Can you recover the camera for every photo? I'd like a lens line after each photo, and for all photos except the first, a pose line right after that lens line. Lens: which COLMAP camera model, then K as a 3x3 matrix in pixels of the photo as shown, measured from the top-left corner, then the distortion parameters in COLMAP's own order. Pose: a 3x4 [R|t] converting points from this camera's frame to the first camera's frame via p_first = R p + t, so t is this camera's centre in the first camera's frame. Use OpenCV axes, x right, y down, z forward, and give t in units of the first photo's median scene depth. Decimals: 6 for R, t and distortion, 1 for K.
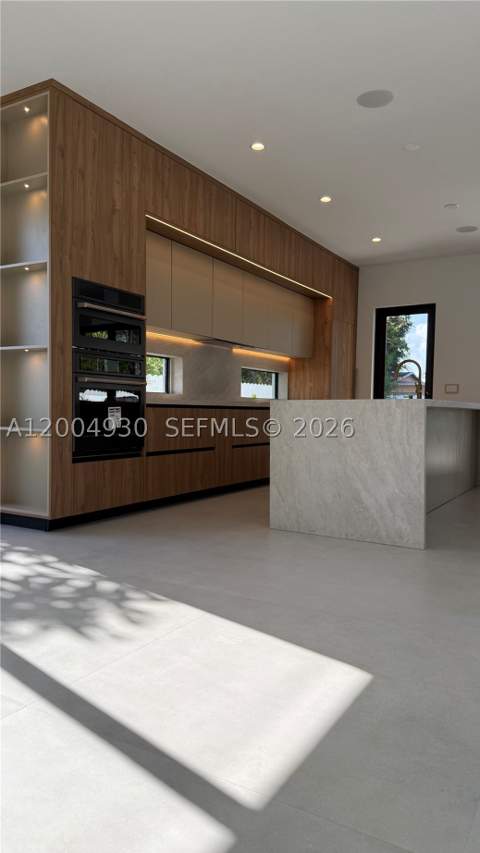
lens RADIAL K [[599.4, 0, 240.0], [0, 599.4, 426.5], [0, 0, 1]] dist [0.039003, -0.001291]
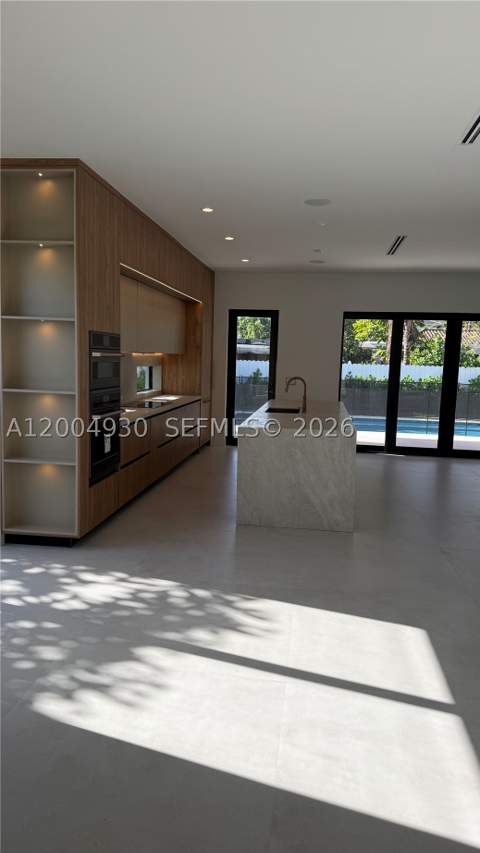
lens RADIAL K [[593.6, 0, 240.0], [0, 593.6, 426.5], [0, 0, 1]] dist [0.074329, 0.000345]
pose [[0.917285, -0.035235, 0.396669, -0.485077], [-0.004907, 0.995002, 0.099732, -0.185100], [-0.398201, -0.093429, 0.912528, -0.187753]]
